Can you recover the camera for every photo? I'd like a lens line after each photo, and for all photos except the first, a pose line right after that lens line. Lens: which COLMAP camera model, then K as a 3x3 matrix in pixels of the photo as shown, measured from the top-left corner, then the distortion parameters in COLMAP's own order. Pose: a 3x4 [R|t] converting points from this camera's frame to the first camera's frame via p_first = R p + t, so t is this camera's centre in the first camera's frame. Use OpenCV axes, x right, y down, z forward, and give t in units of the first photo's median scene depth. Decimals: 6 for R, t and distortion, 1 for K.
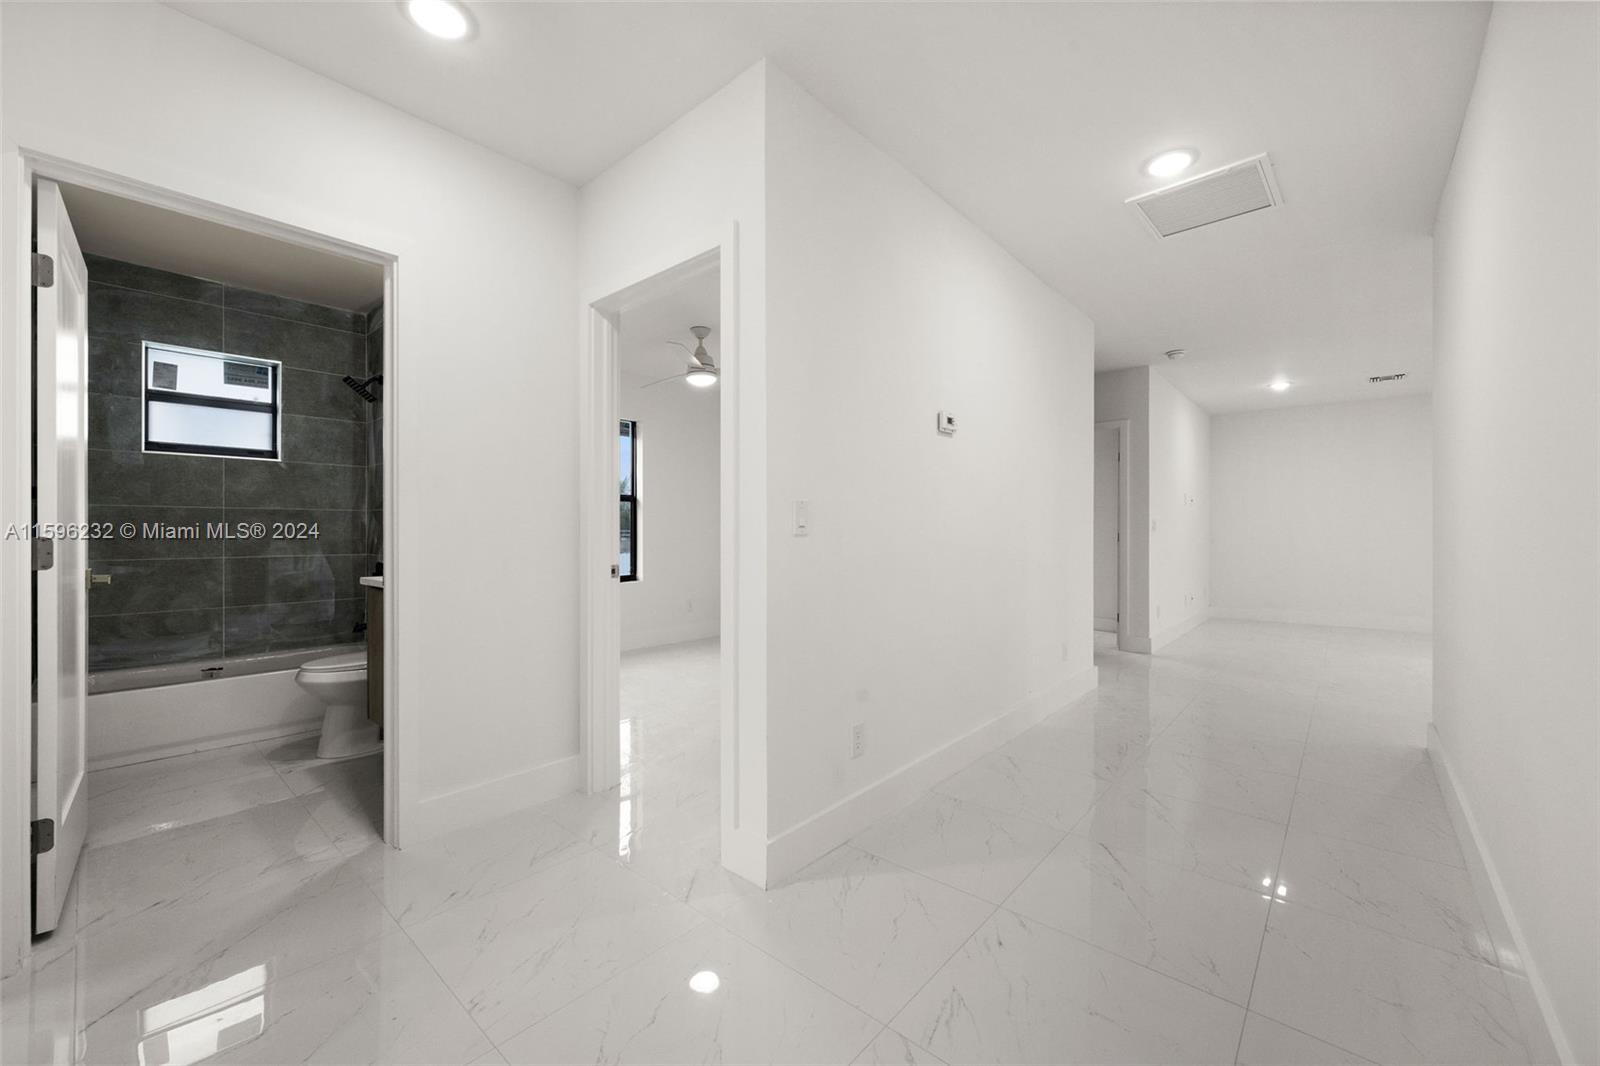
lens RADIAL K [[631.4, 0, 808.3], [0, 631.4, 529.4], [0, 0, 1]] dist [-0.000298, -0.000066]
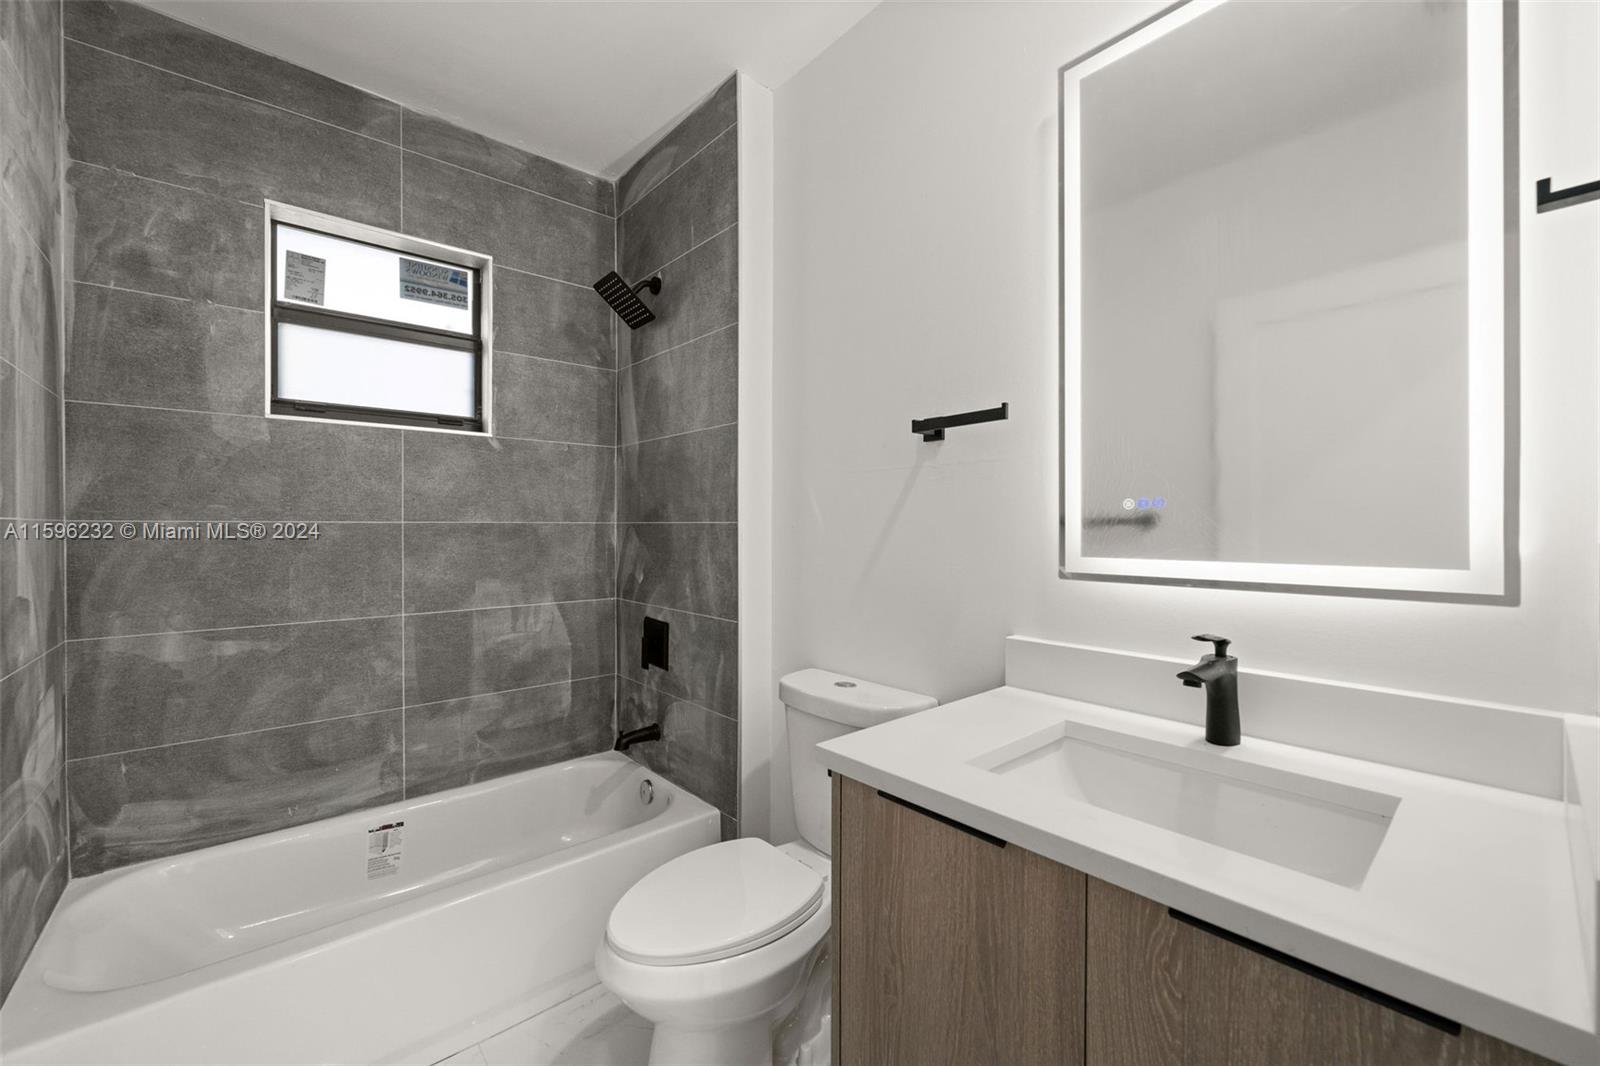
lens RADIAL K [[631.4, 0, 799.1], [0, 631.4, 526.6], [0, 0, 1]] dist [-0.000298, -0.000066]
pose [[0.990823, 0.004745, -0.135082, -0.513776], [-0.003471, 0.999947, 0.009667, -0.036610], [0.135120, -0.009109, 0.990787, 0.507334]]
